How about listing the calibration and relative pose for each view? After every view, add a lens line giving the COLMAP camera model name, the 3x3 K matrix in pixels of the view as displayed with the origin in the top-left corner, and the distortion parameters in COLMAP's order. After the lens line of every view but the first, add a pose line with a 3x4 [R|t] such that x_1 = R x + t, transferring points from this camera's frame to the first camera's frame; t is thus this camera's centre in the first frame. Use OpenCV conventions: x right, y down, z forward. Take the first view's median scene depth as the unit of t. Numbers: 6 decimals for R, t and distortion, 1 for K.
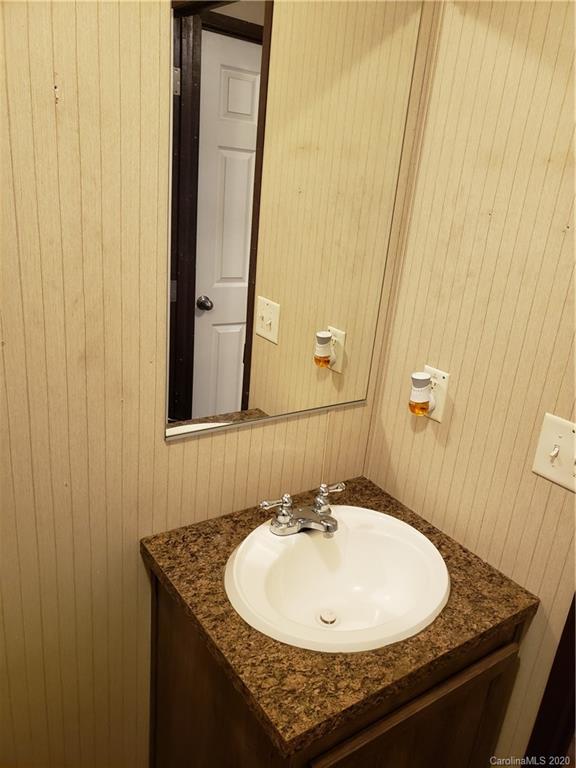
lens RADIAL K [[608.8, 0, 288.0], [0, 608.8, 384.0], [0, 0, 1]] dist [0.031902, -0.004601]
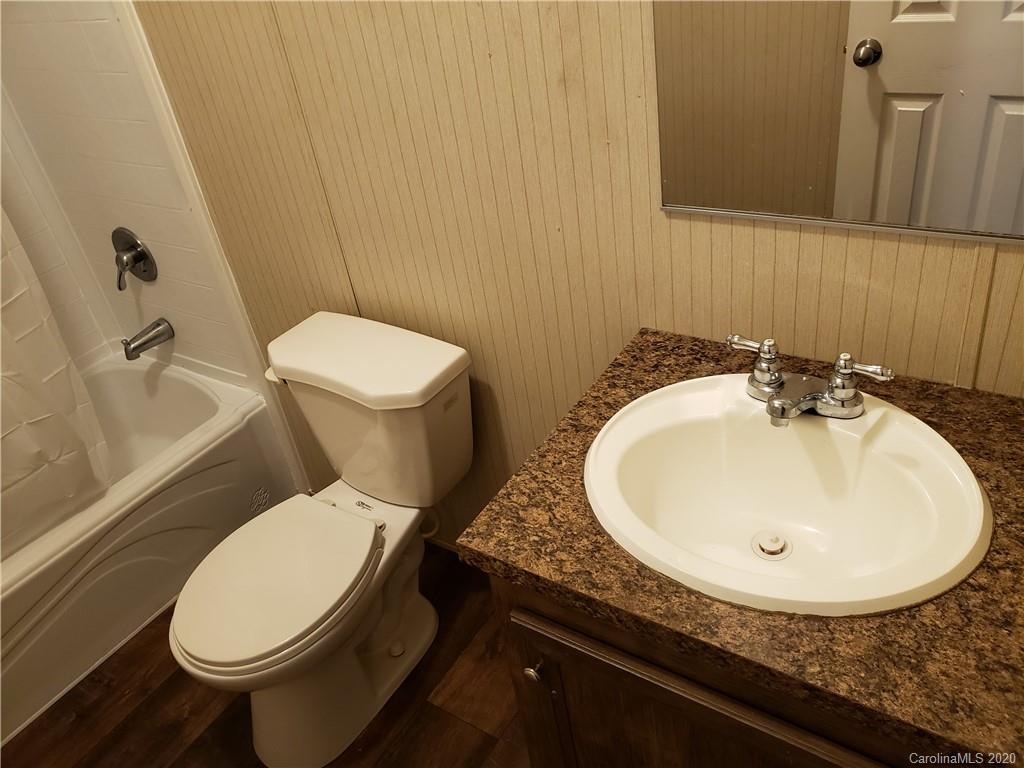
lens RADIAL K [[785.6, 0, 524.8], [0, 785.6, 352.6], [0, 0, 1]] dist [-0.001014, -0.003201]
pose [[0.355789, 0.361481, -0.861827, 0.737408], [-0.155885, 0.932203, 0.326645, -0.039115], [0.921474, 0.018130, 0.388017, 0.537860]]
